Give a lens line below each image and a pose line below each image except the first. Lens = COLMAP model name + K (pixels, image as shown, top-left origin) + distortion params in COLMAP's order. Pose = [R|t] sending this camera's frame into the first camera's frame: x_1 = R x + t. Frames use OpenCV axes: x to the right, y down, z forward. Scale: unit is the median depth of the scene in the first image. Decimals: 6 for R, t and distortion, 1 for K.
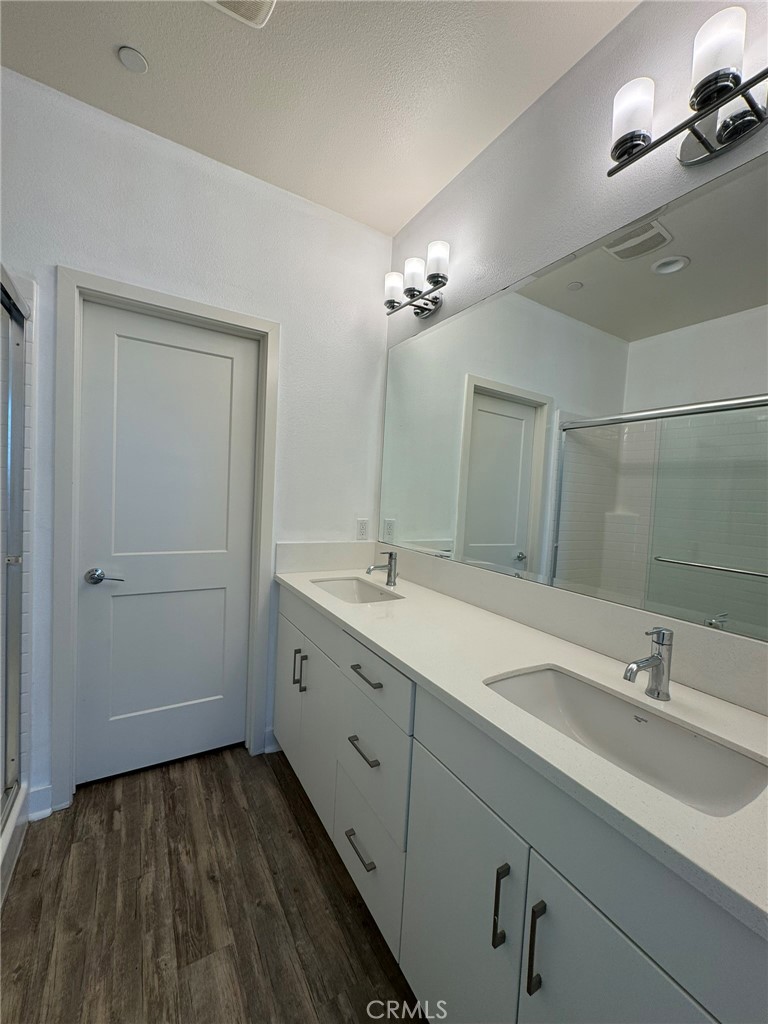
lens RADIAL K [[410.0, 0, 379.6], [0, 410.0, 510.5], [0, 0, 1]] dist [-0.001904, 0.000170]
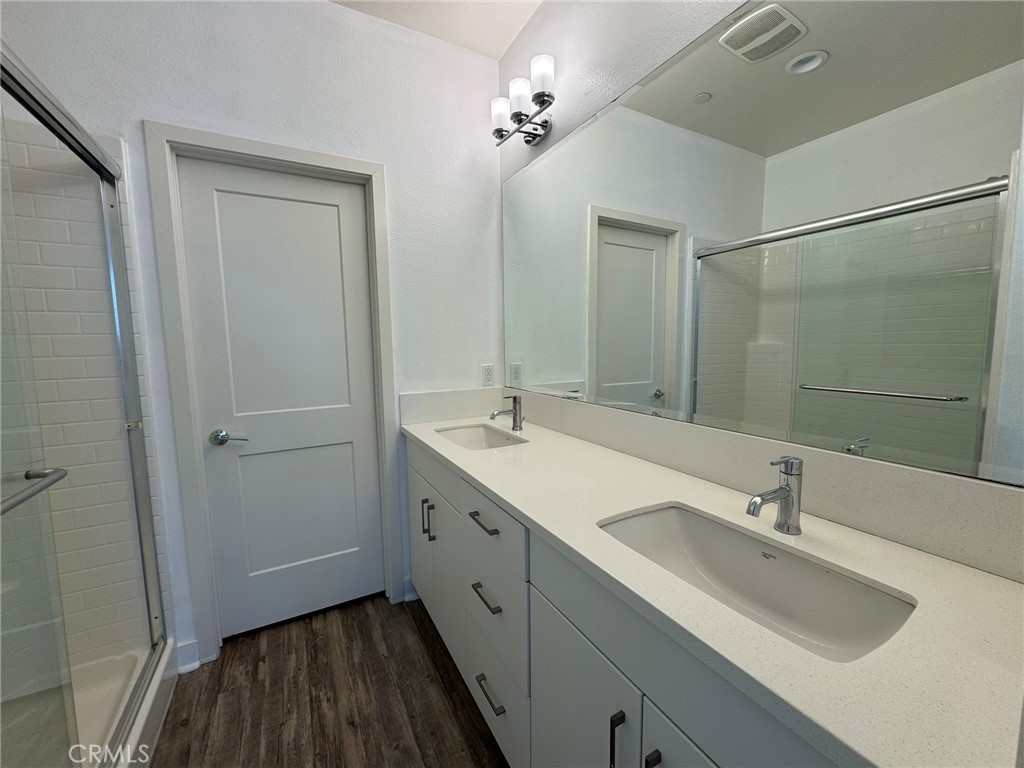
lens RADIAL K [[410.0, 0, 504.6], [0, 410.0, 381.9], [0, 0, 1]] dist [-0.001904, 0.000170]
pose [[0.996904, -0.062137, -0.048186, 0.057360], [0.064704, 0.996459, 0.053685, 0.015967], [0.044680, -0.056637, 0.997395, 0.037838]]
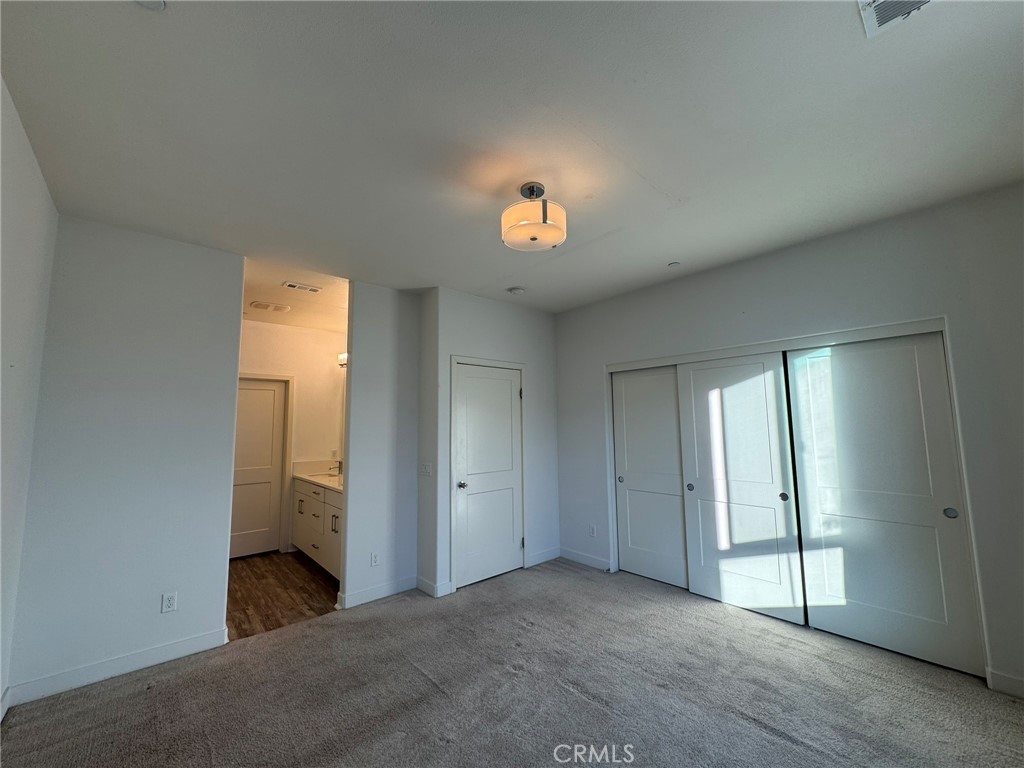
lens RADIAL K [[410.0, 0, 510.0], [0, 410.0, 383.9], [0, 0, 1]] dist [-0.001904, 0.000170]
pose [[0.981287, -0.042968, 0.187696, 0.683635], [0.068463, 0.988944, -0.131538, 0.033916], [-0.179969, 0.141927, 0.973380, -1.987948]]
